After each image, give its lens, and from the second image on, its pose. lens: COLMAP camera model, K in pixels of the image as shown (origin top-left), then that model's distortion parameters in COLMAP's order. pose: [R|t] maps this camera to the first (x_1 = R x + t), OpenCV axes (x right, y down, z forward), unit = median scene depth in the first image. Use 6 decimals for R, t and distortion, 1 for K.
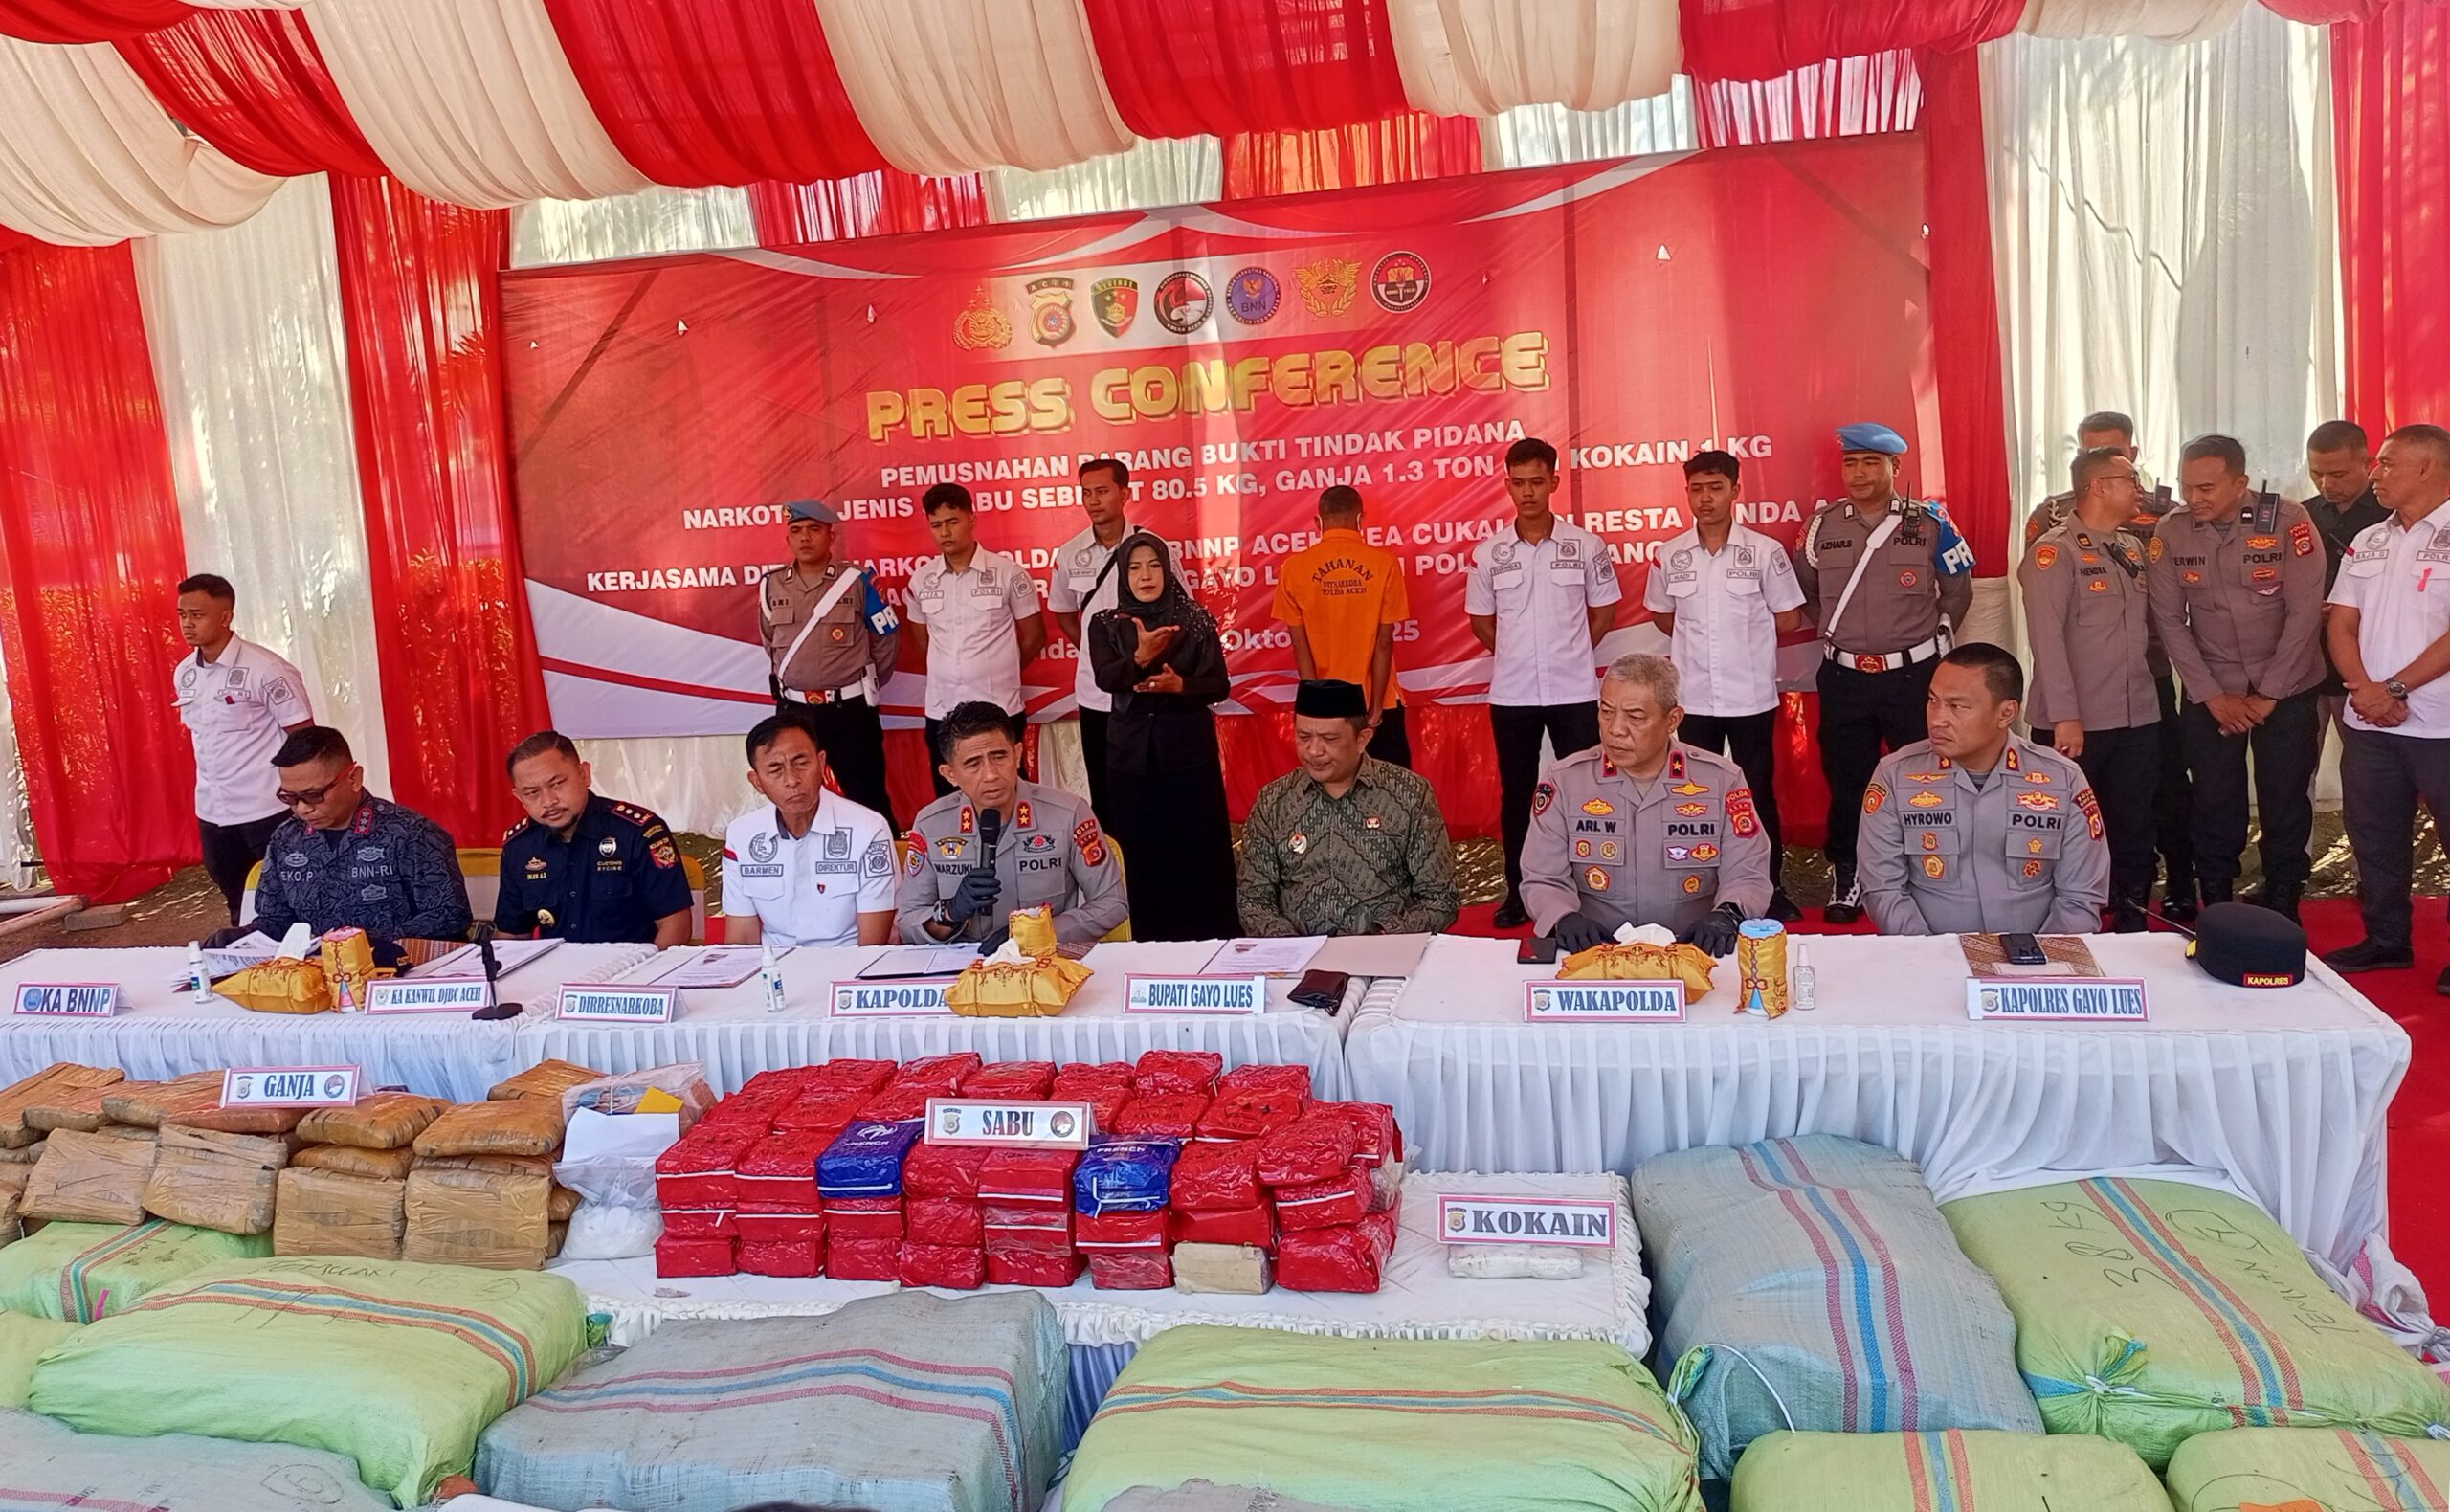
lens RADIAL K [[1775.0, 0, 1228.3], [0, 1775.0, 768.5], [0, 0, 1]] dist [0.005346, -0.018103]
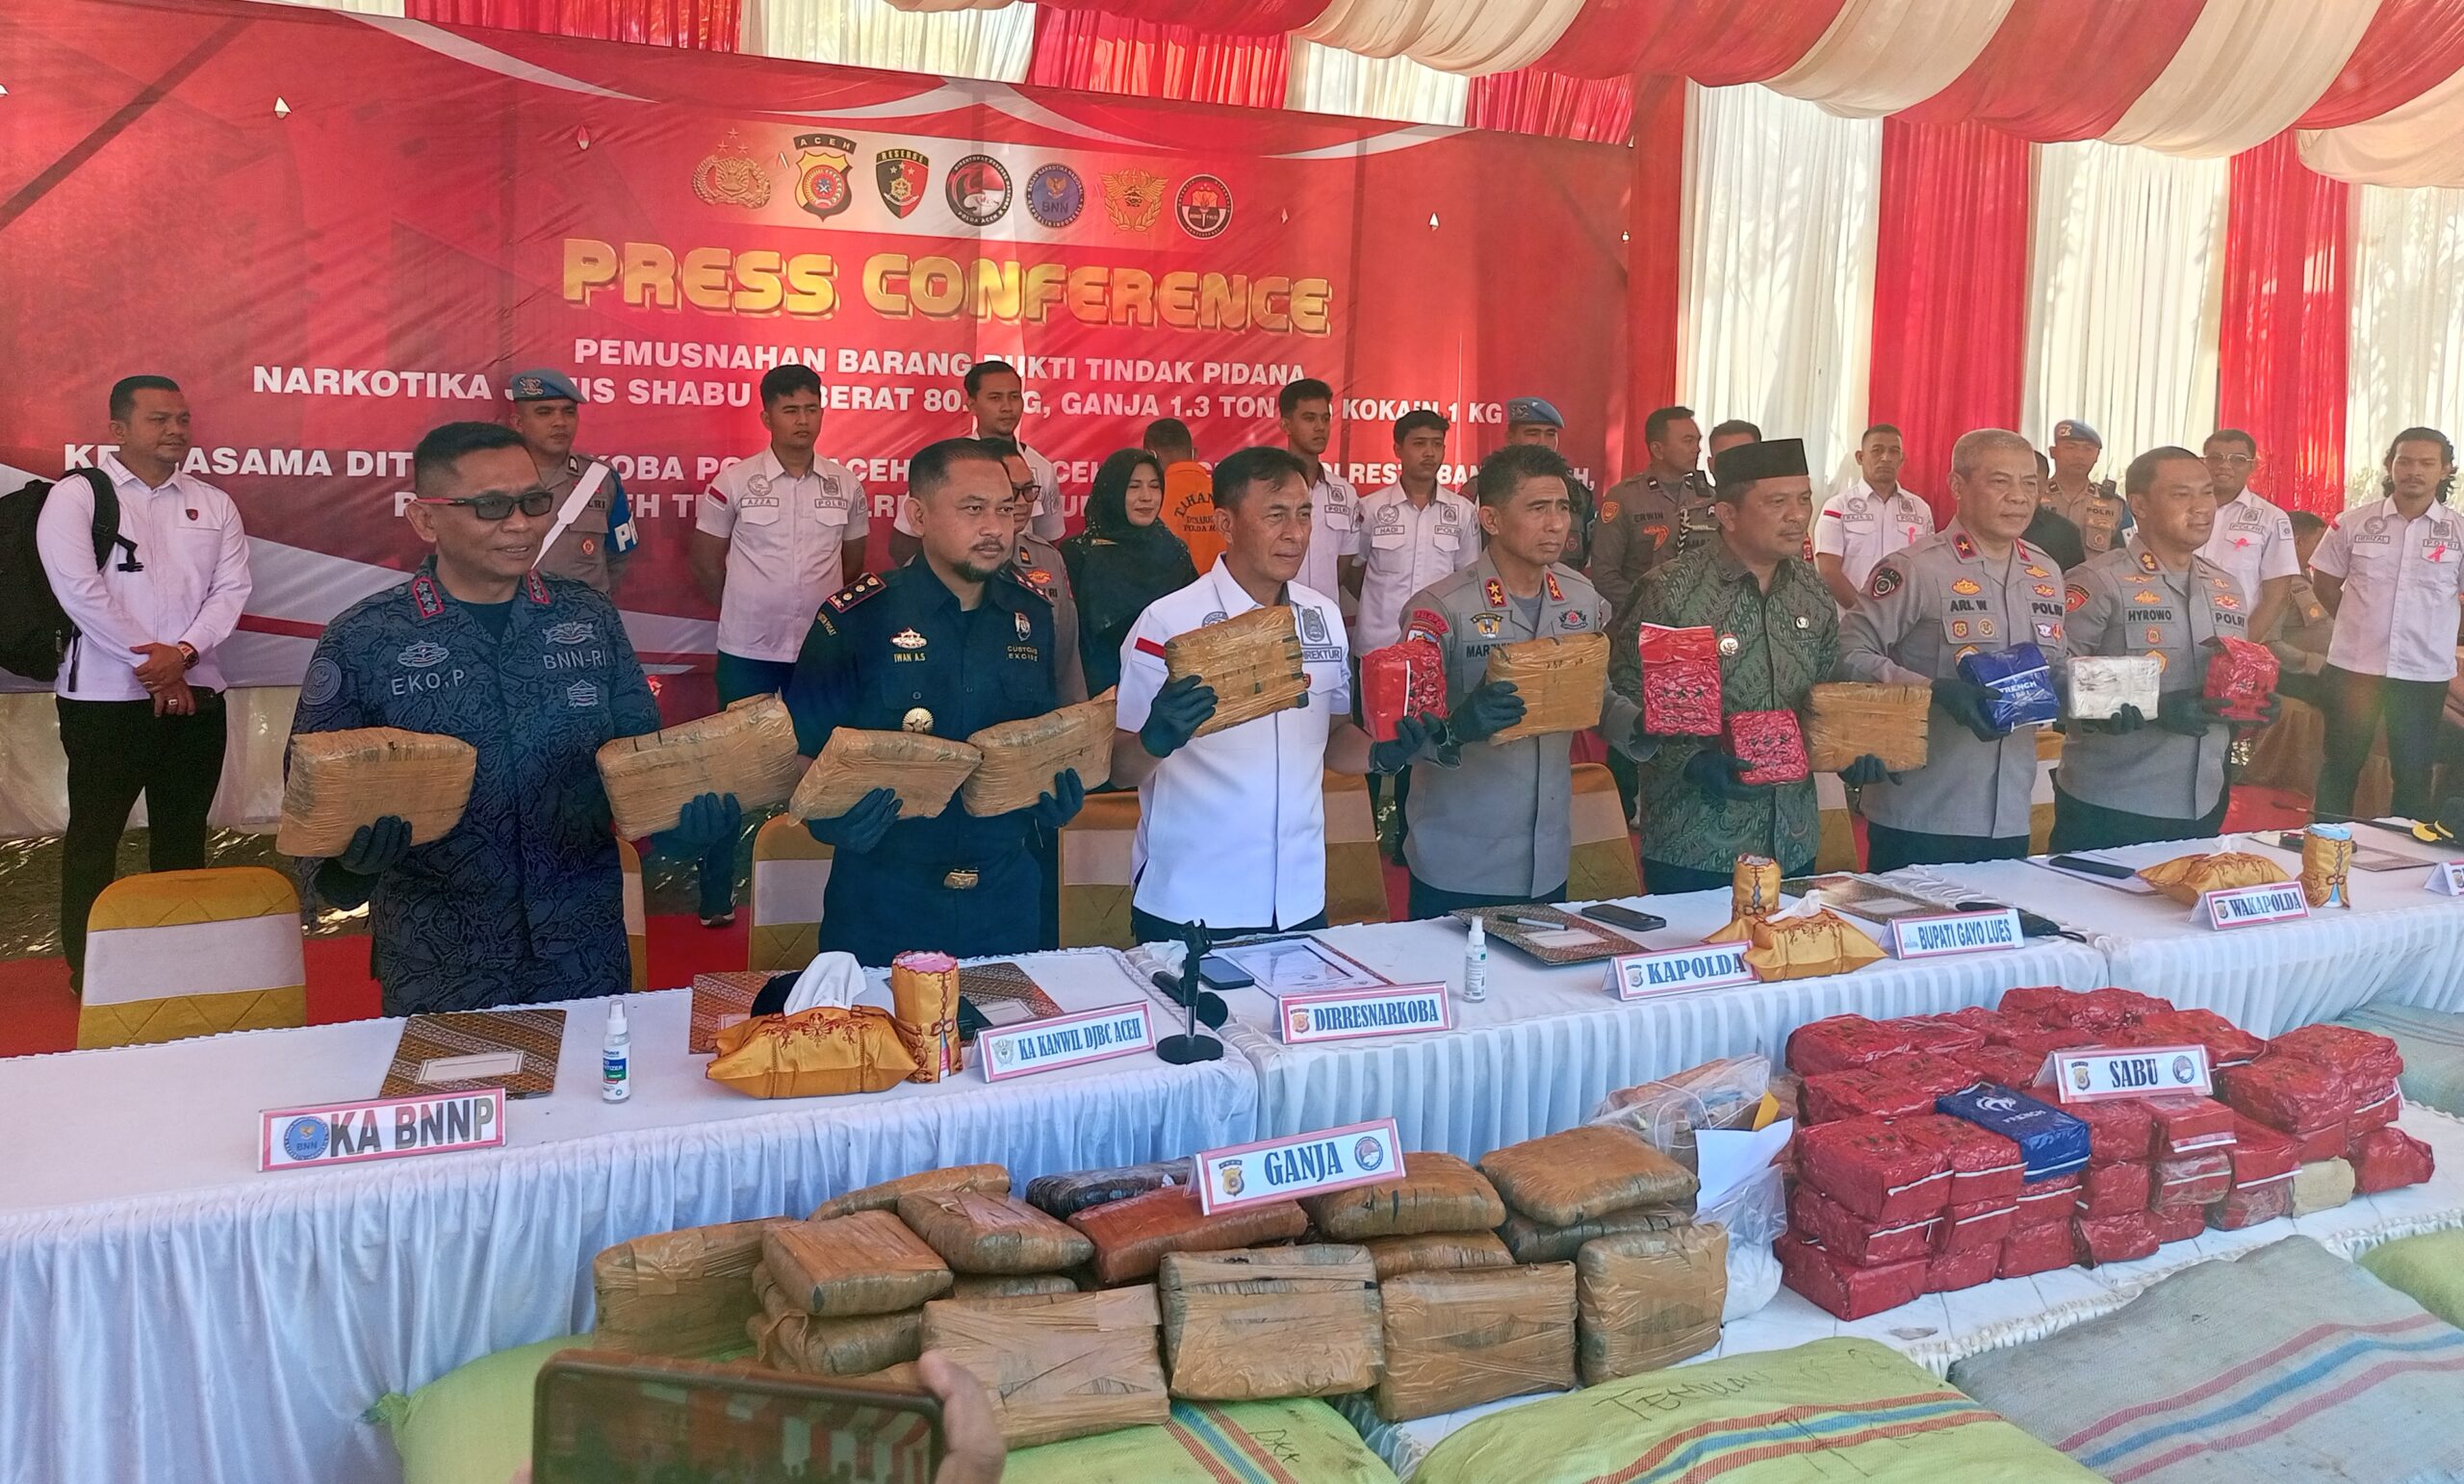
lens RADIAL K [[1793.3, 0, 1234.6], [0, 1793.3, 731.1], [0, 0, 1]] dist [-0.002204, -0.010769]
pose [[0.800031, -0.017162, 0.599714, -0.461654], [0.014413, 0.999852, 0.009384, -0.000907], [-0.599786, 0.001136, 0.800160, 0.213533]]
